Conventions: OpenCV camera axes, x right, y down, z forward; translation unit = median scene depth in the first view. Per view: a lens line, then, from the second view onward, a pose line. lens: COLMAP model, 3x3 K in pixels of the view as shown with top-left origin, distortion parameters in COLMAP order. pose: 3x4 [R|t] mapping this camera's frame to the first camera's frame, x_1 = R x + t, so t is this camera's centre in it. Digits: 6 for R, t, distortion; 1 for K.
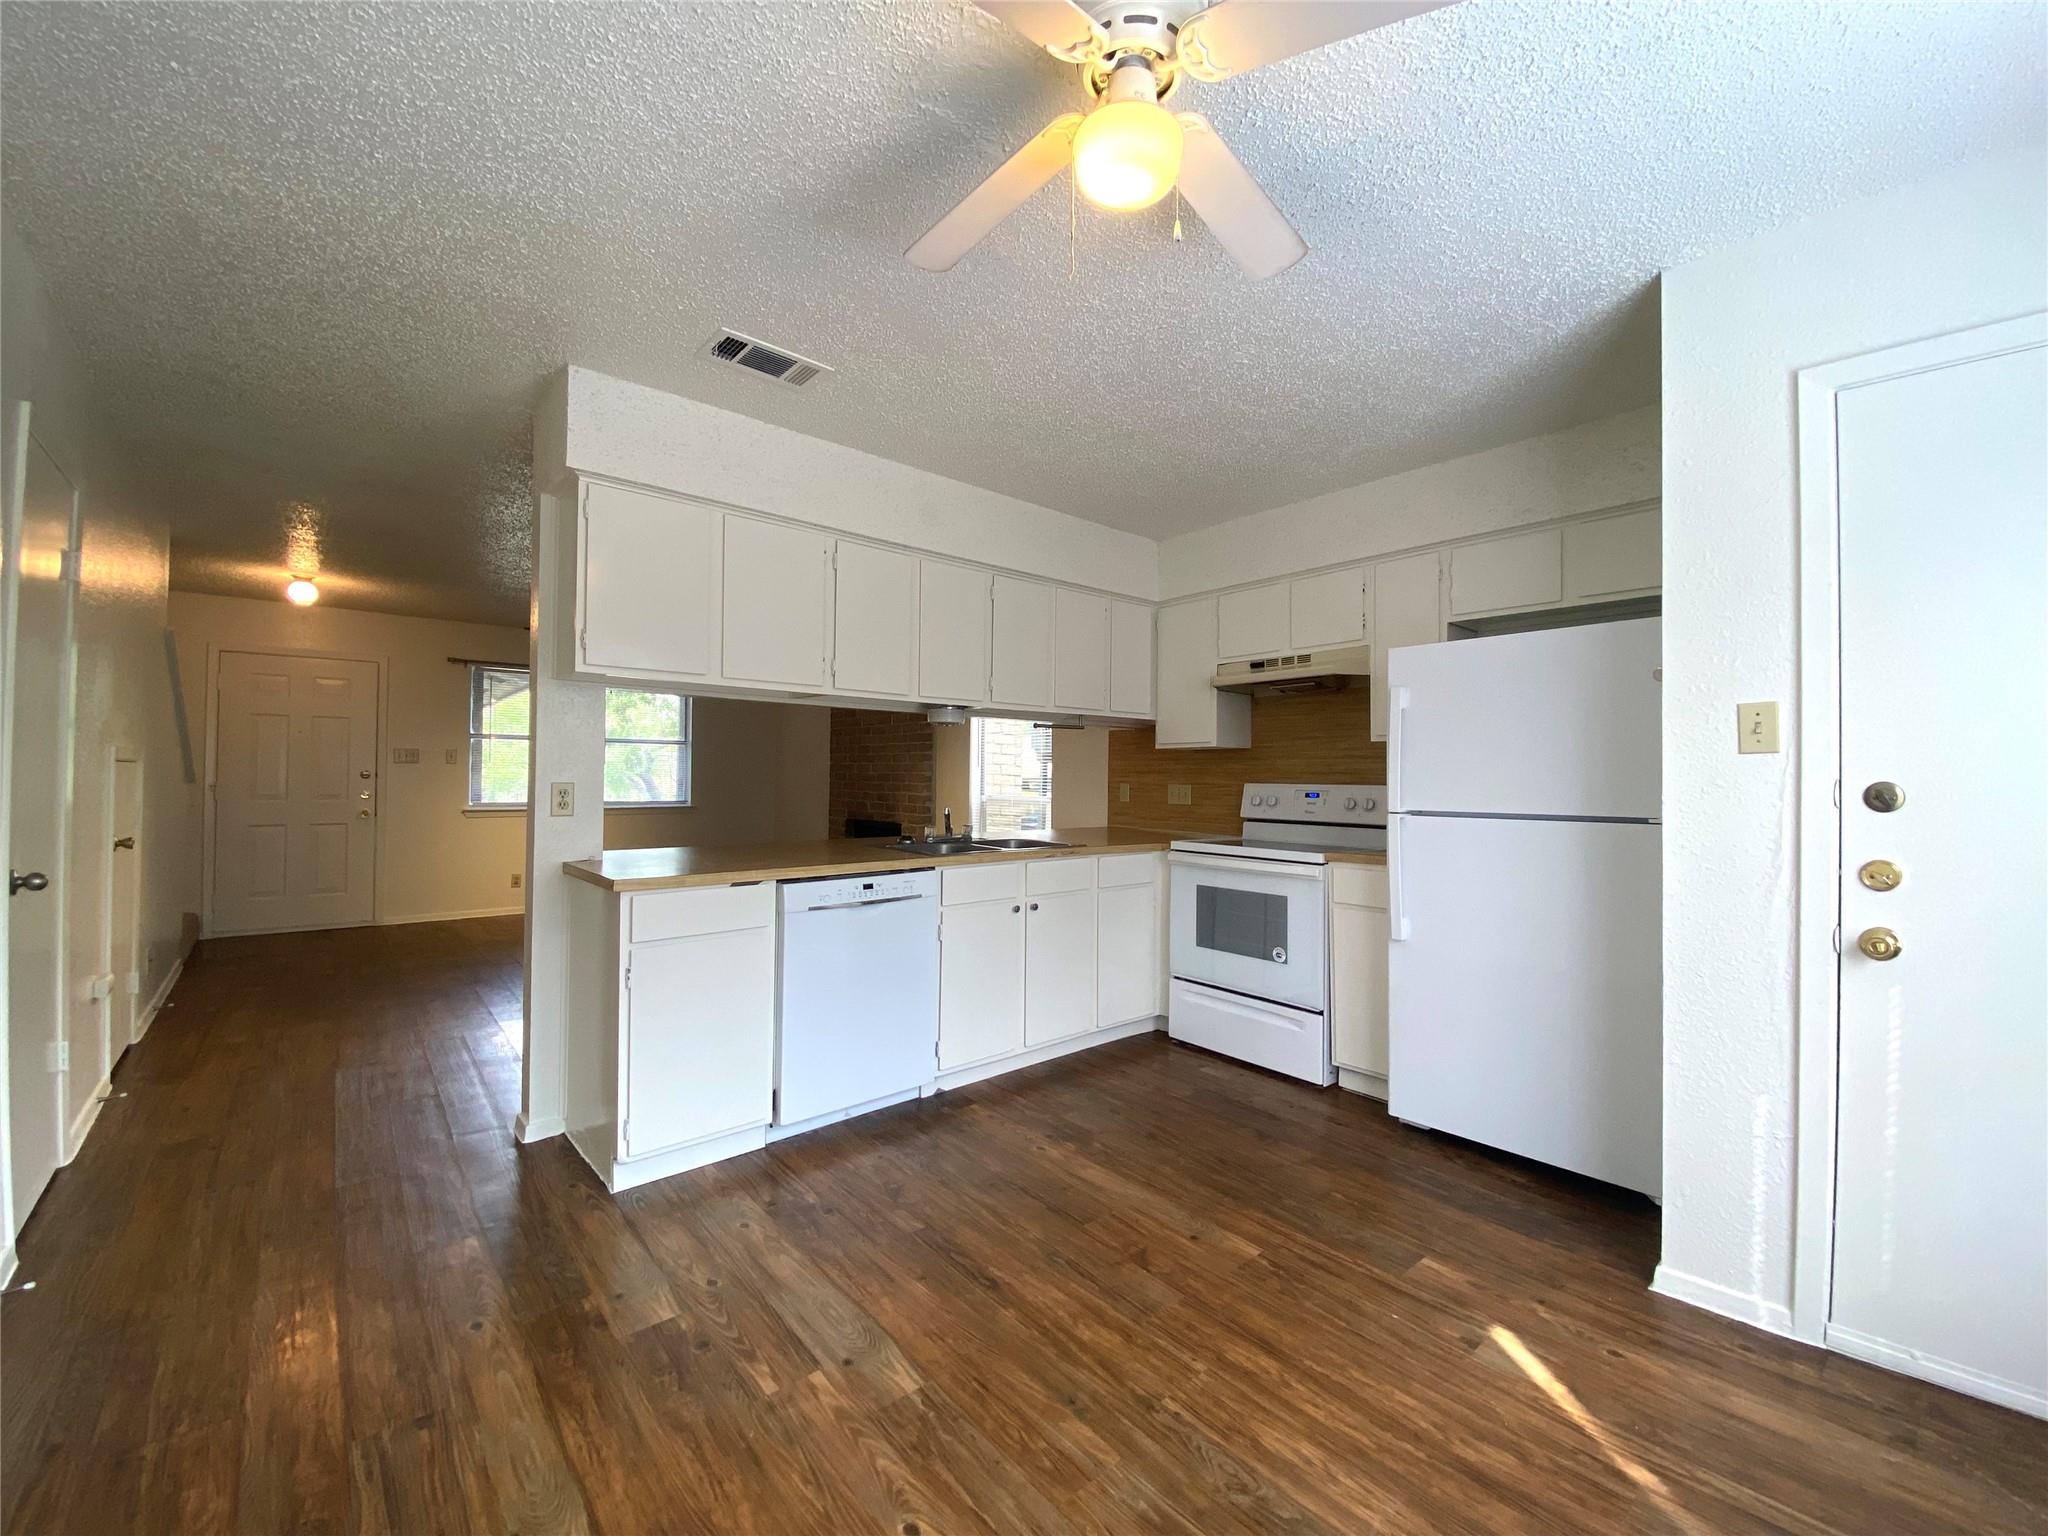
lens RADIAL K [[822.6, 0, 1024.0], [0, 822.6, 768.0], [0, 0, 1]] dist [0.060558, -0.034067]
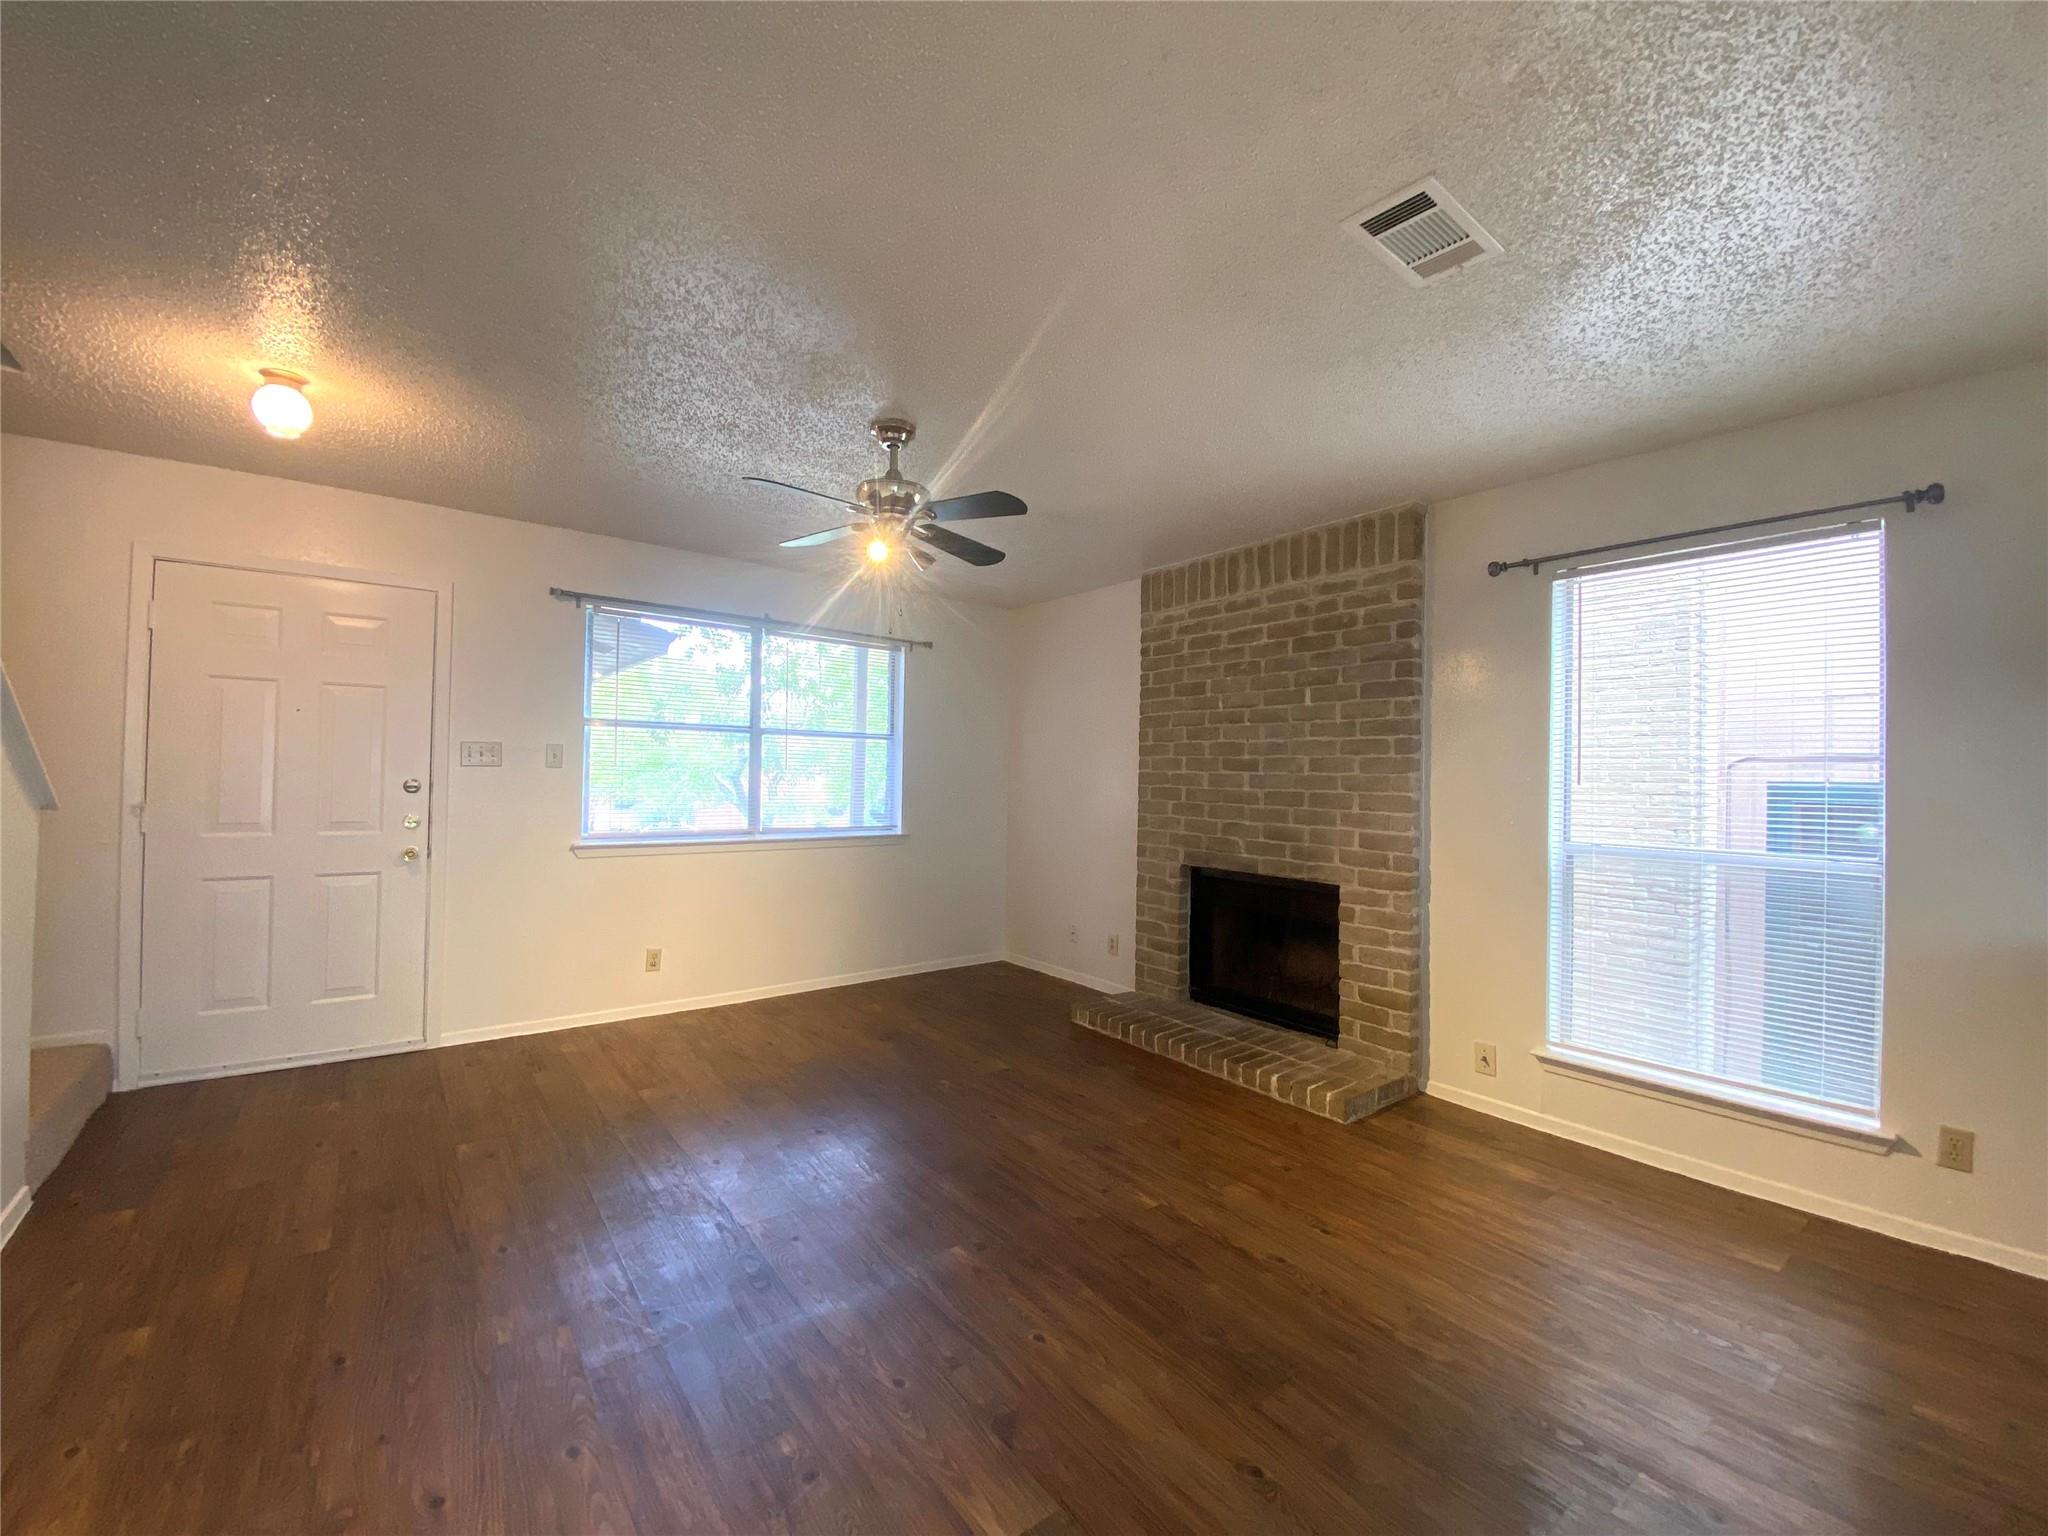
lens RADIAL K [[822.6, 0, 1024.0], [0, 822.6, 768.0], [0, 0, 1]] dist [0.060558, -0.034067]
pose [[0.998746, 0.010230, -0.049005, -0.712136], [-0.010331, 0.999945, -0.001808, -0.014882], [0.048984, 0.002312, 0.998797, 0.944484]]
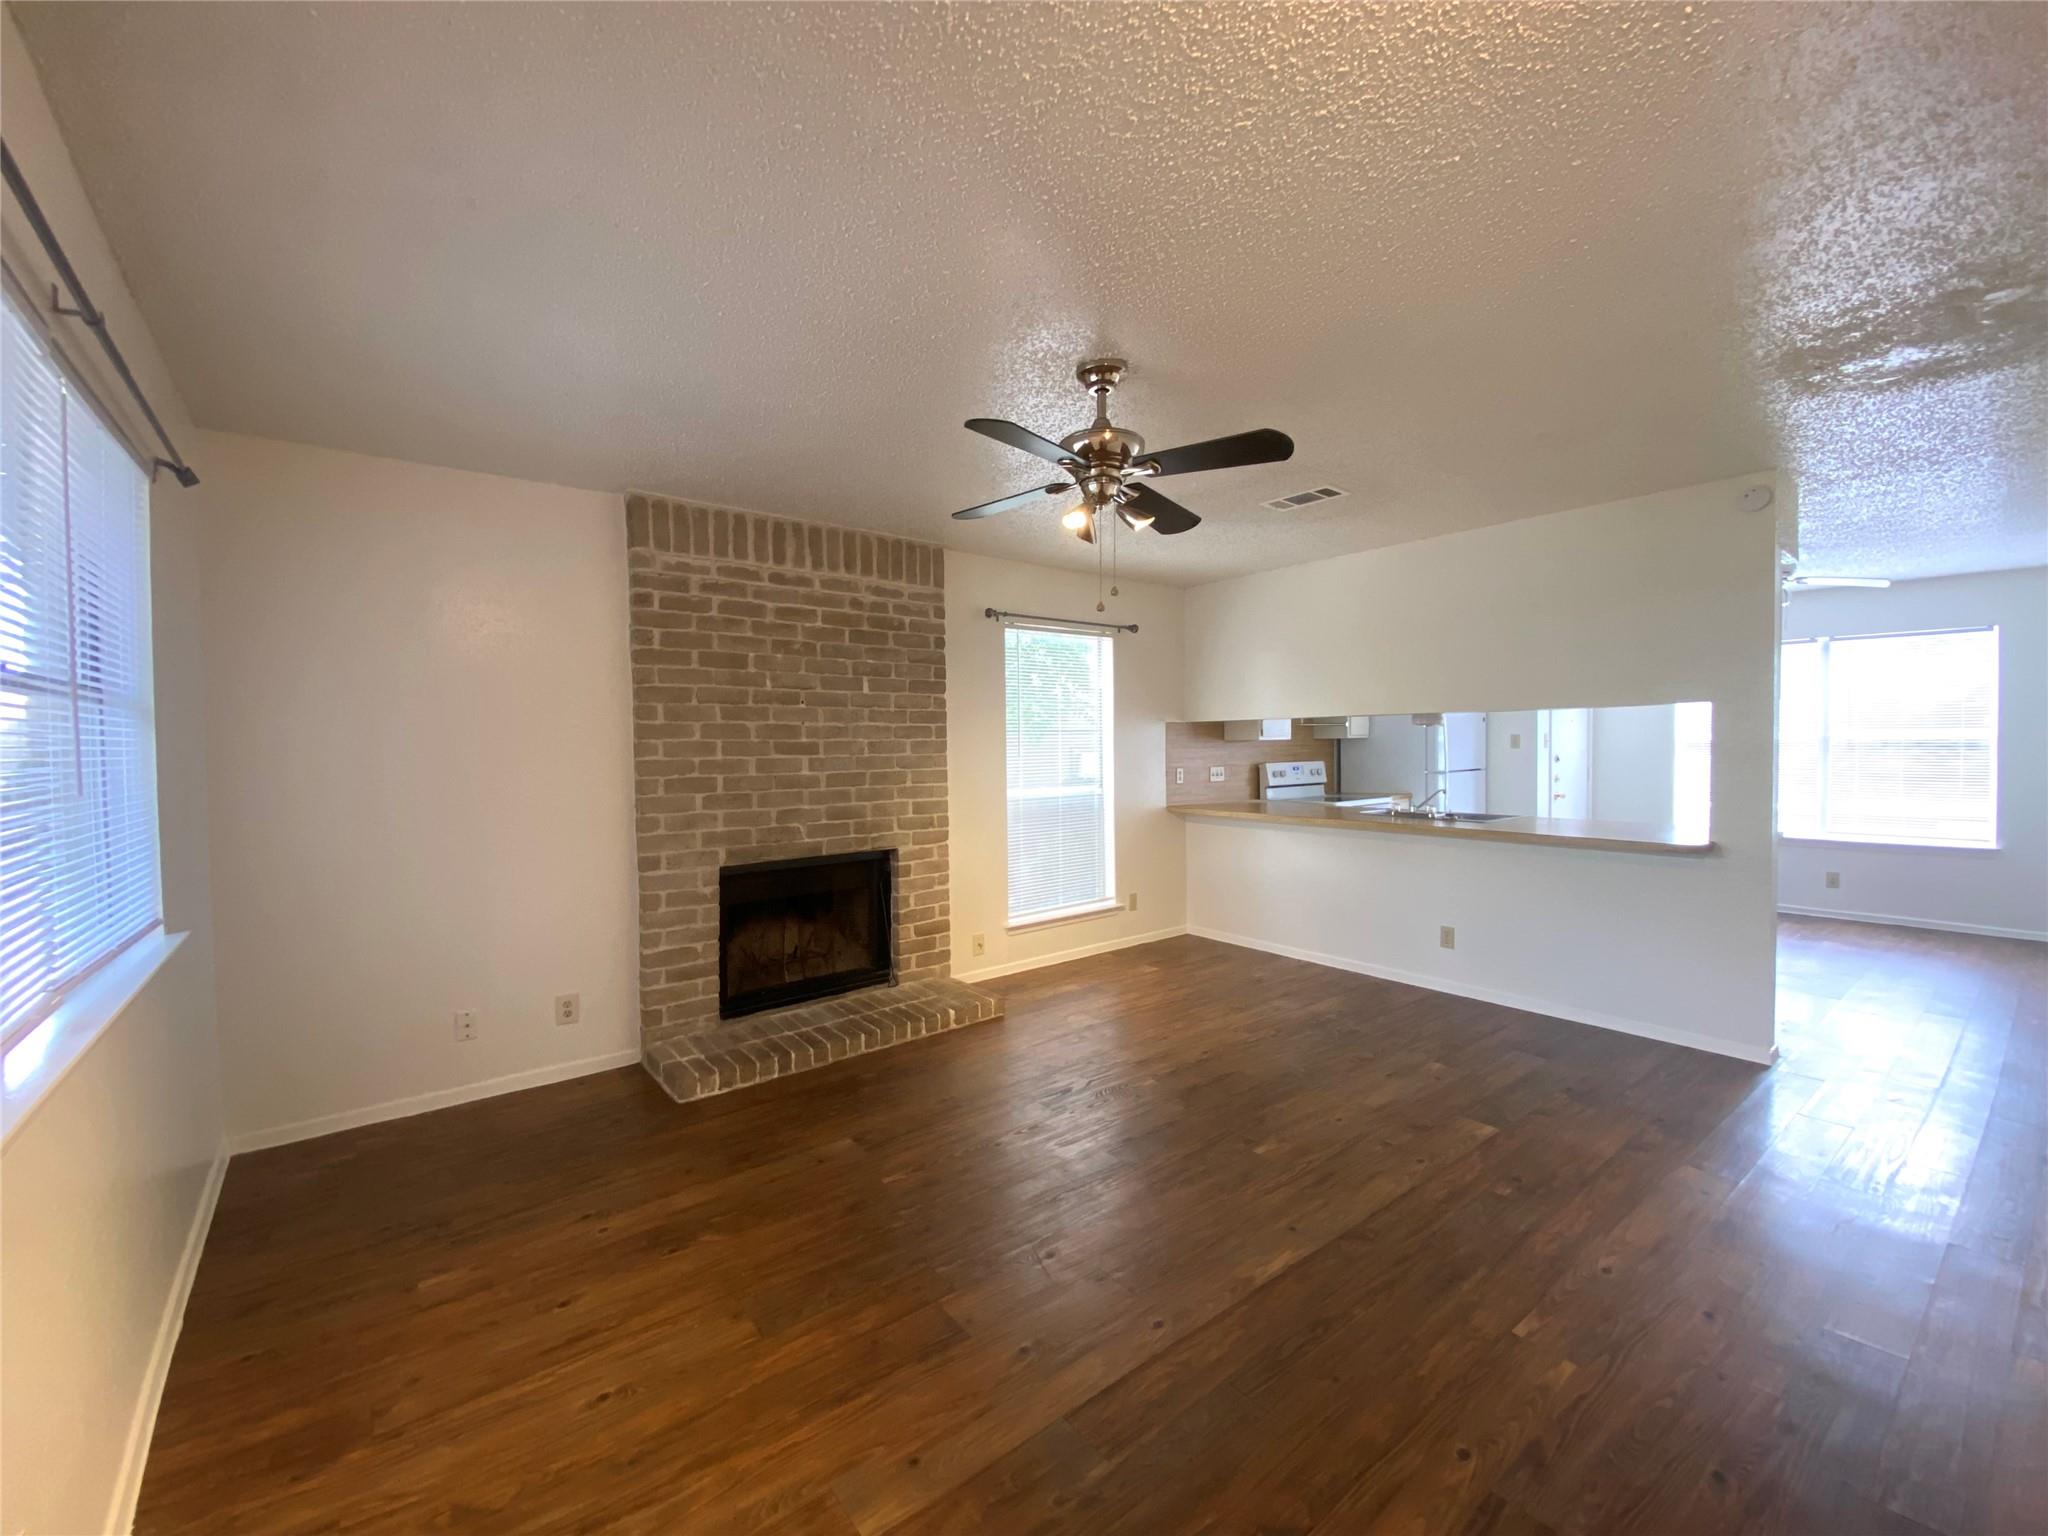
lens RADIAL K [[822.6, 0, 1024.0], [0, 822.6, 768.0], [0, 0, 1]] dist [0.060558, -0.034067]
pose [[0.032176, -0.043115, 0.998552, -1.695730], [-0.000108, 0.999069, 0.043140, -0.050463], [-0.999482, -0.001496, 0.032141, 1.890866]]
